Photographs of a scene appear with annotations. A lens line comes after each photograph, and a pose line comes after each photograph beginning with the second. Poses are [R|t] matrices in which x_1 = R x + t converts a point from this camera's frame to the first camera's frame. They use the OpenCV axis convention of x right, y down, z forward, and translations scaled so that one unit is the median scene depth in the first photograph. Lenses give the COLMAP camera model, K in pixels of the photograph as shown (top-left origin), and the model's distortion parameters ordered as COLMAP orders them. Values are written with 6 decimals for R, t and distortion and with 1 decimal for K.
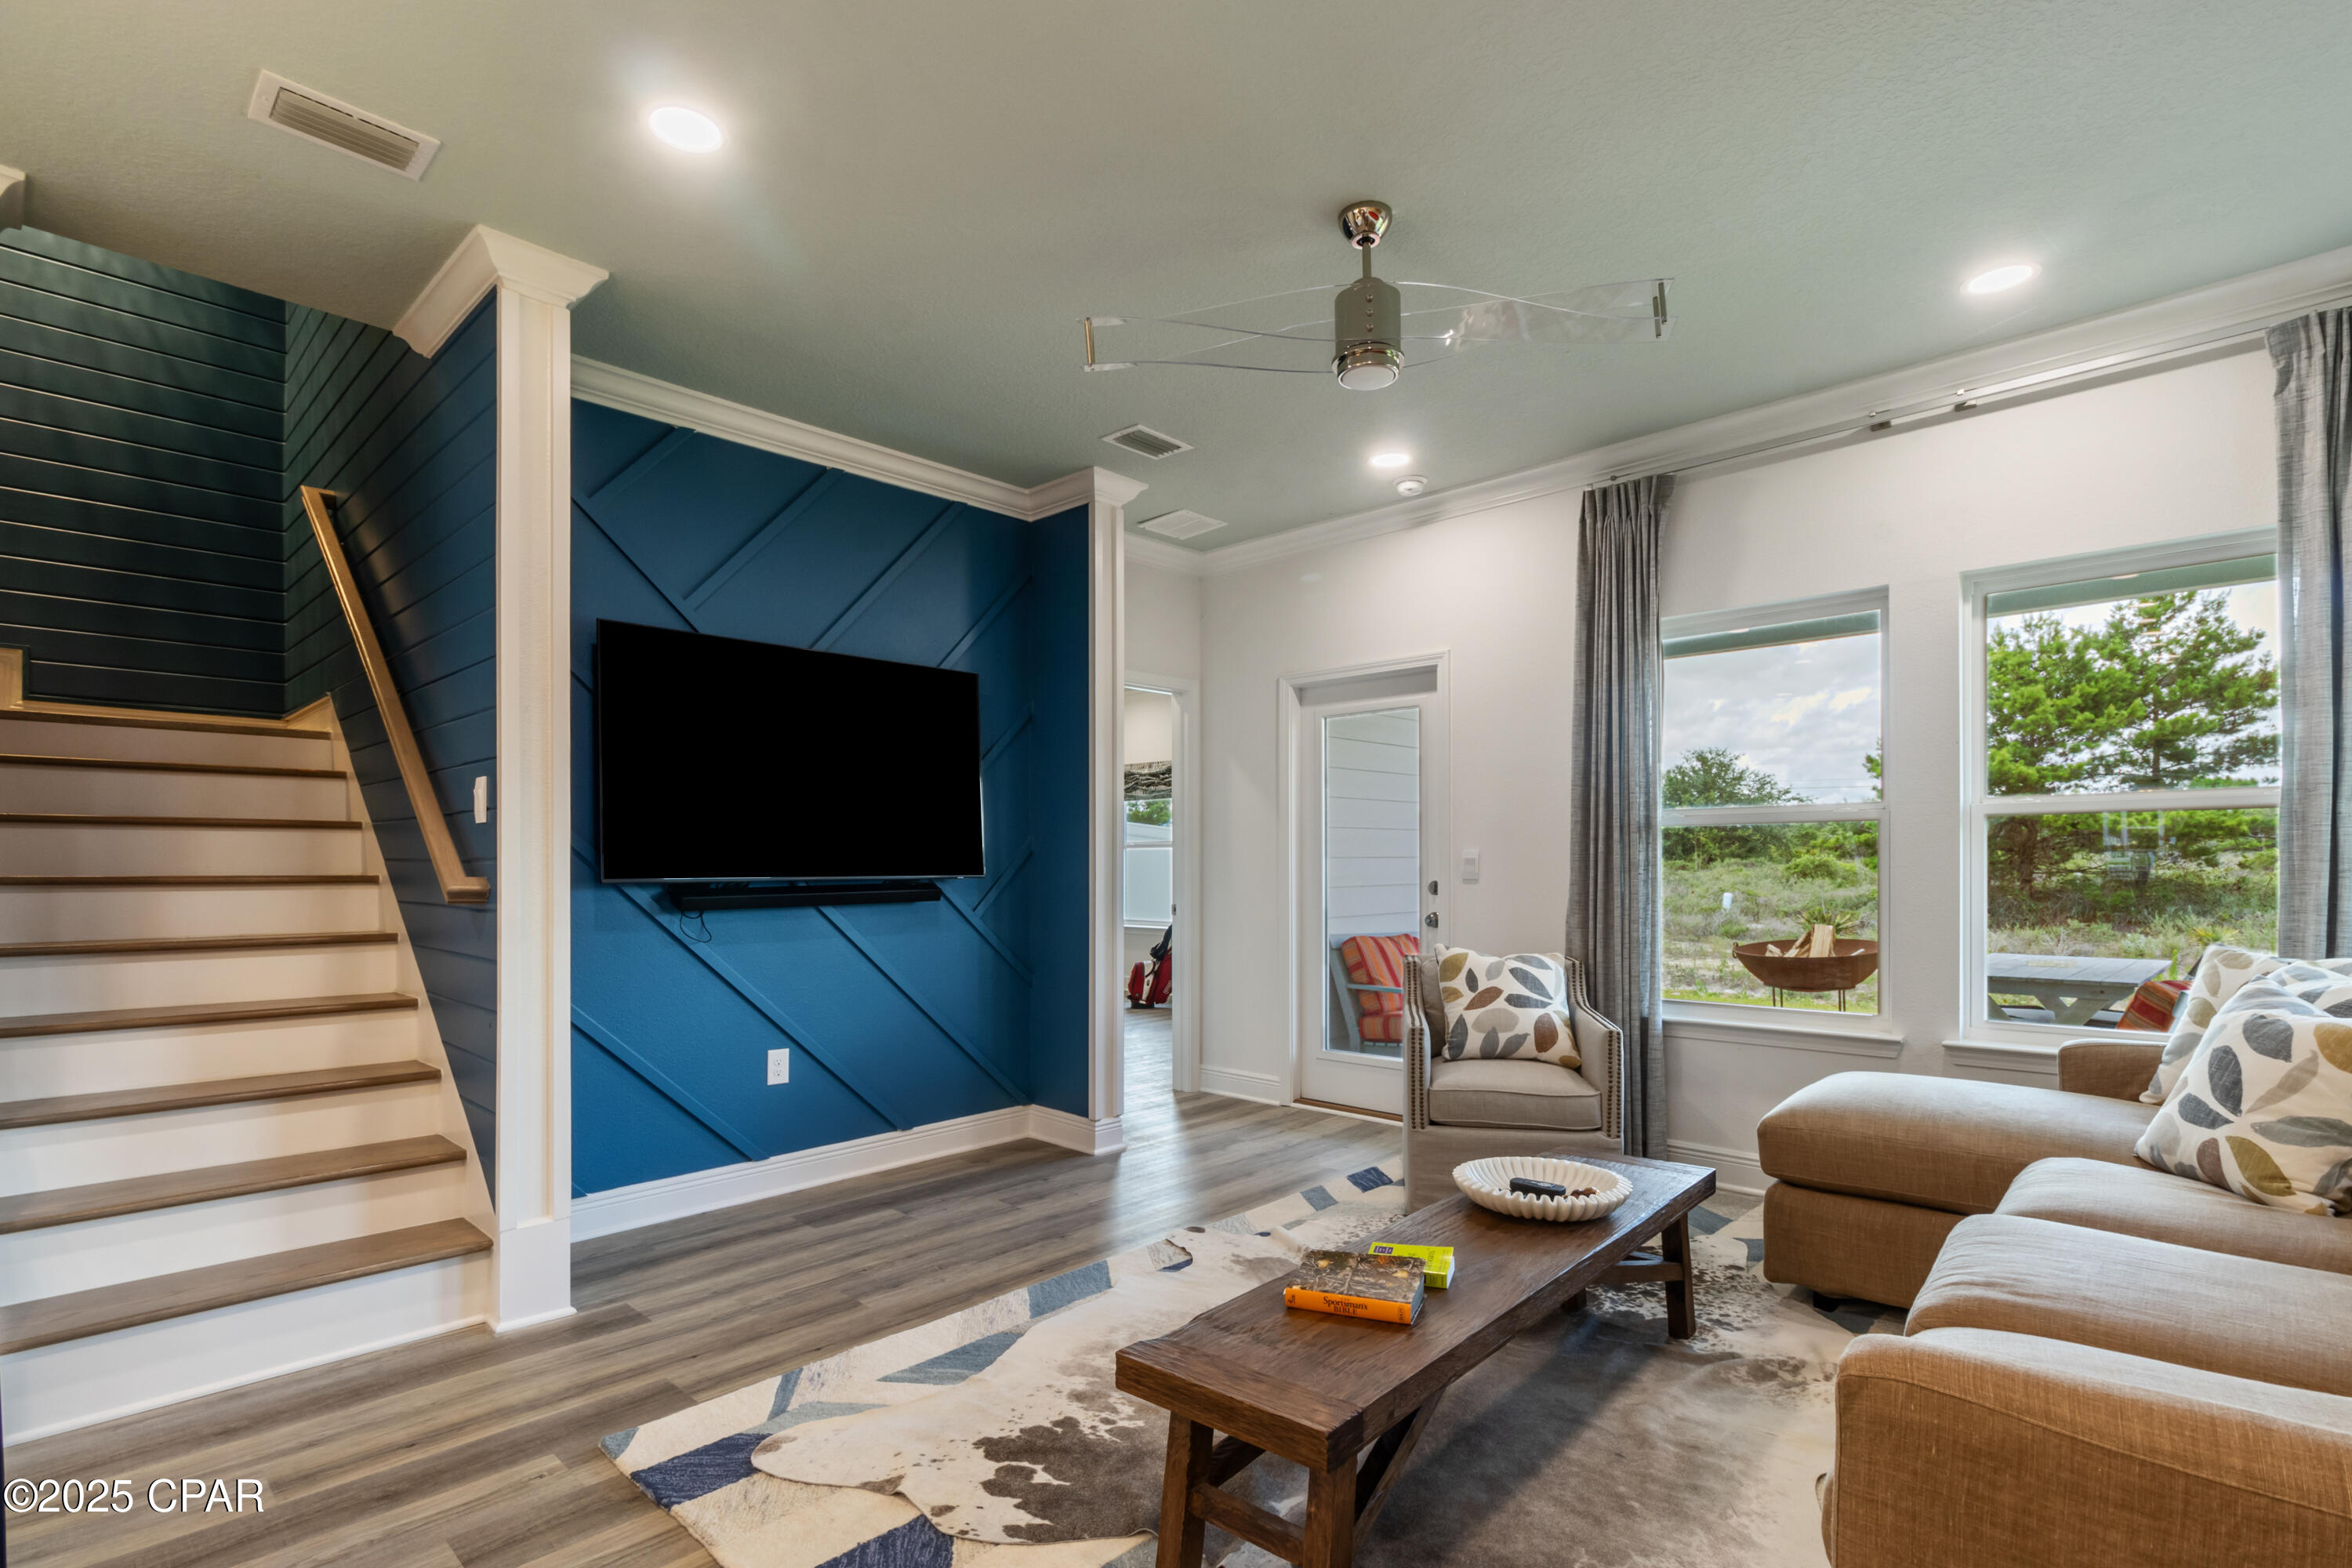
lens RADIAL K [[1101.1, 0, 1187.2], [0, 1101.1, 876.0], [0, 0, 1]] dist [-0.000311, 0.000516]
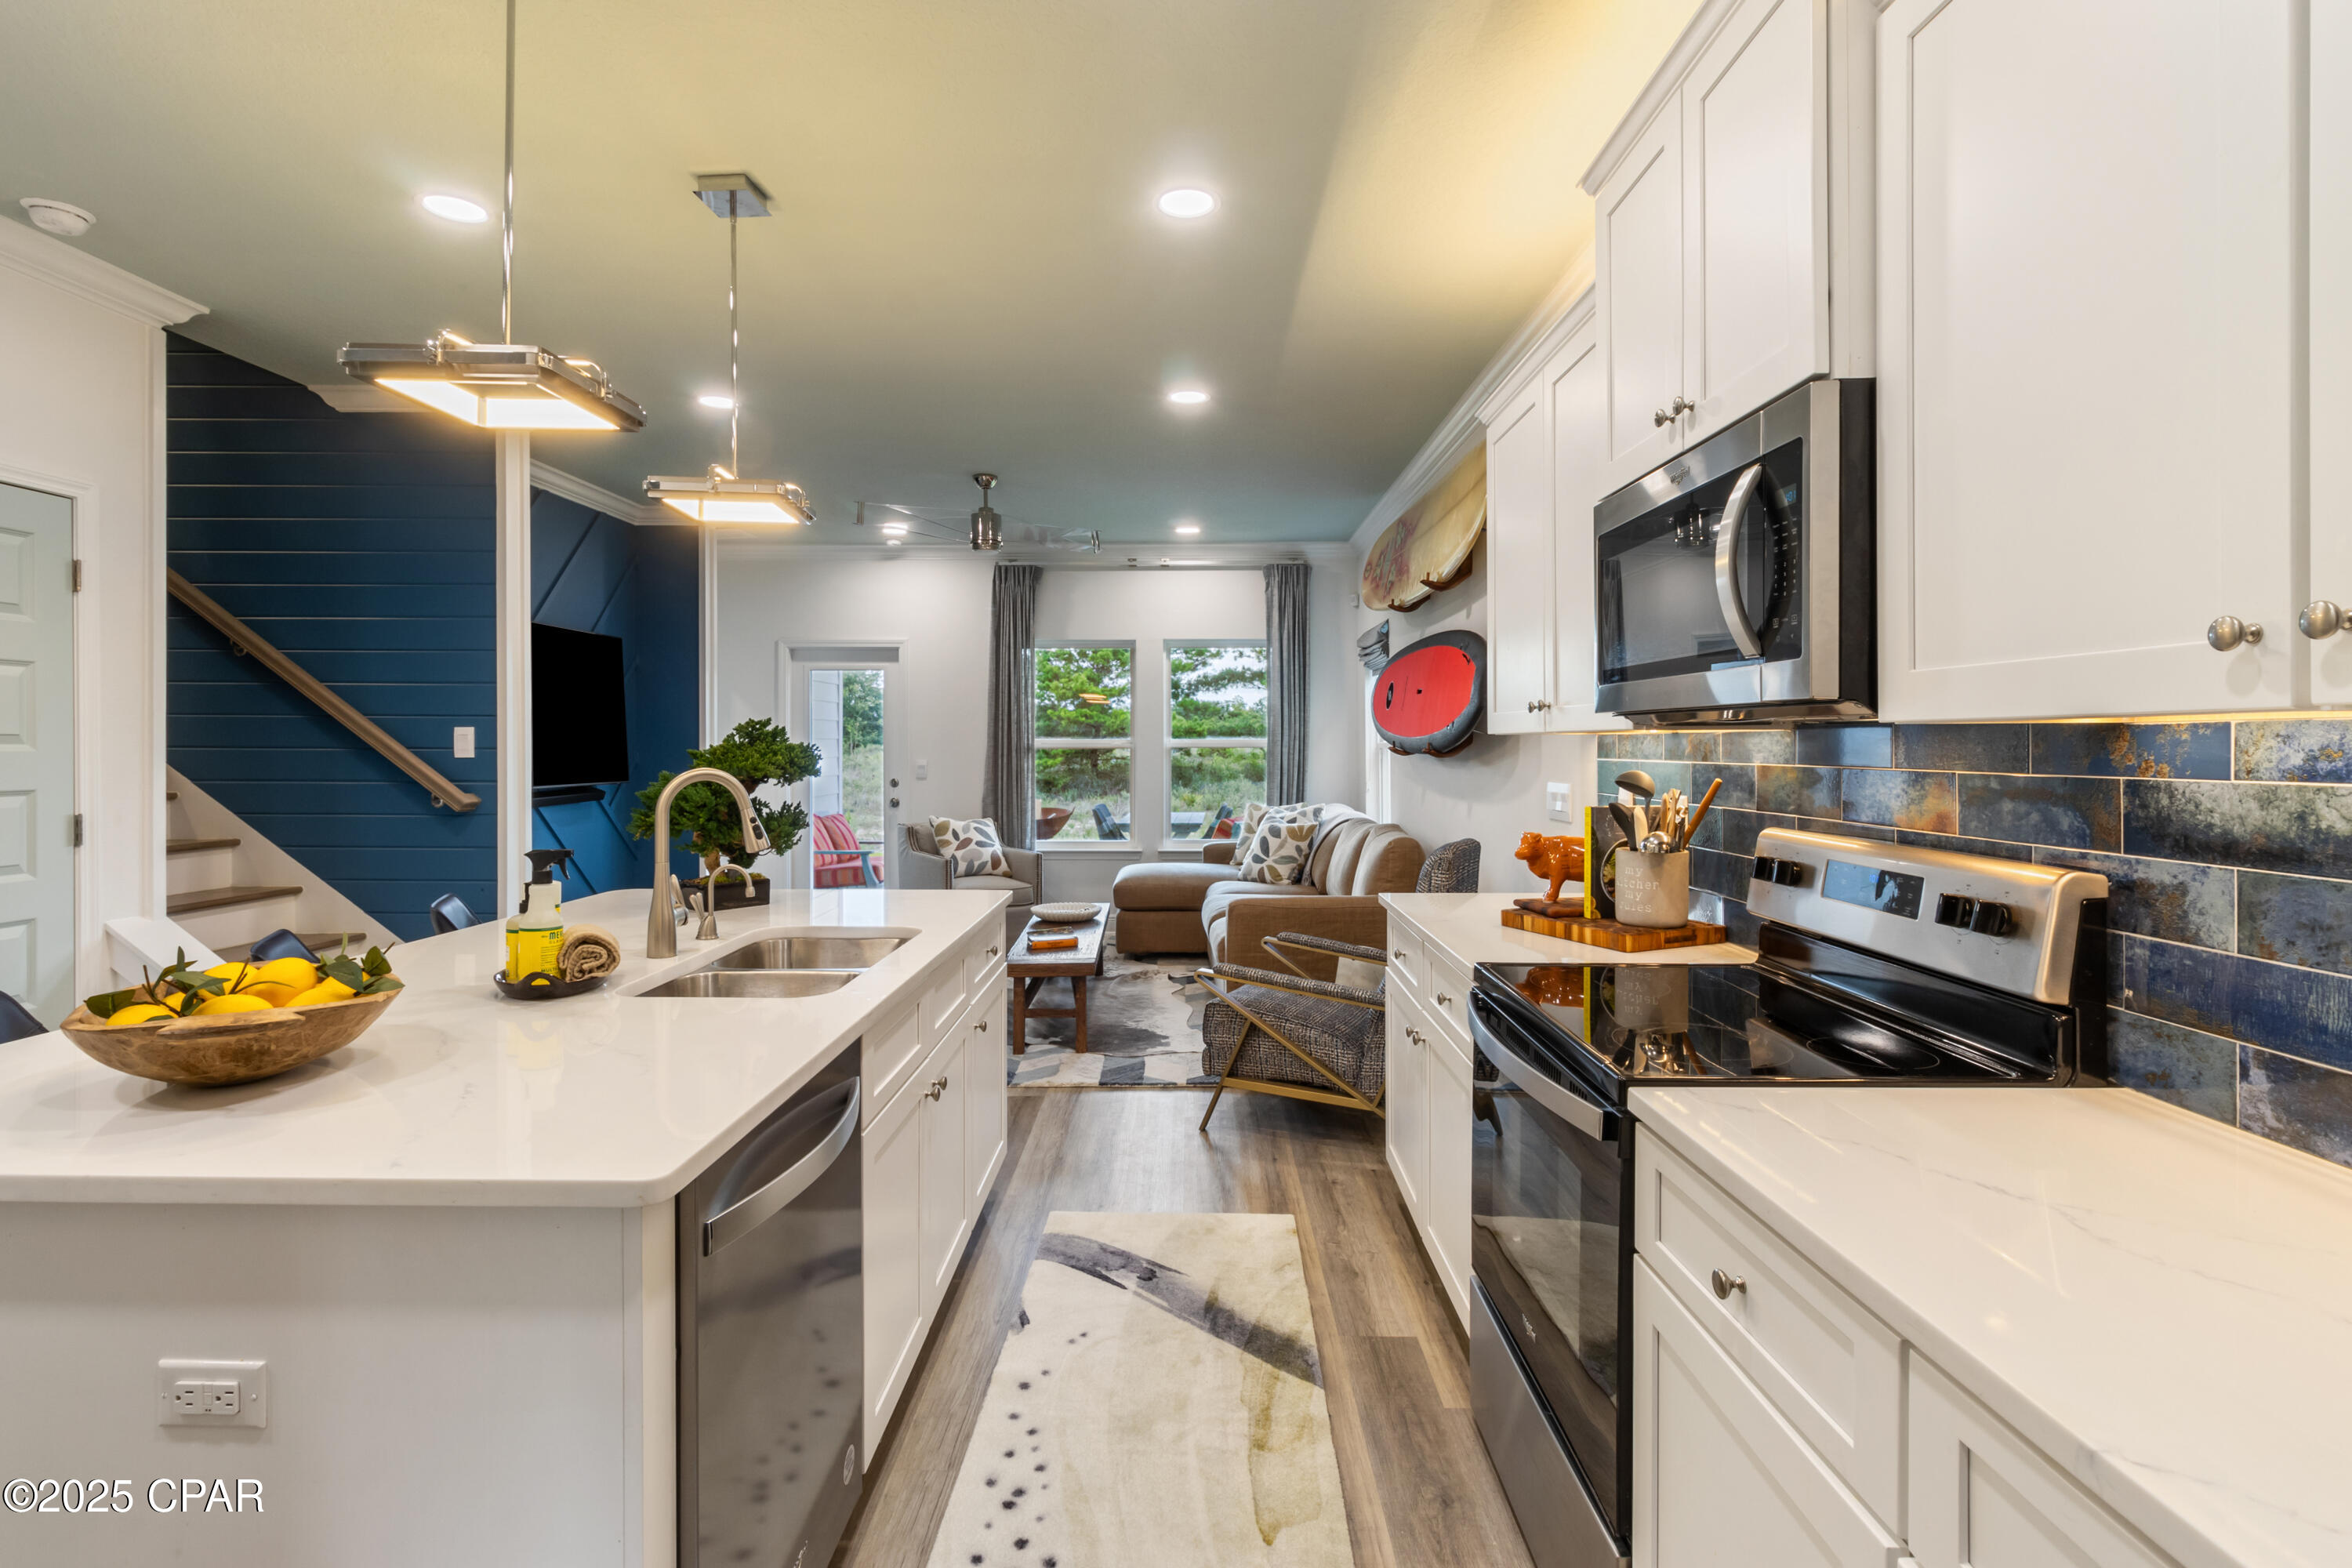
lens RADIAL K [[1101.1, 0, 1135.7], [0, 1101.1, 761.6], [0, 0, 1]] dist [-0.000311, 0.000516]
pose [[0.749260, -0.005660, 0.662252, -0.952585], [0.003483, 0.999983, 0.004606, -0.043972], [-0.662267, -0.001144, 0.749267, -0.737614]]
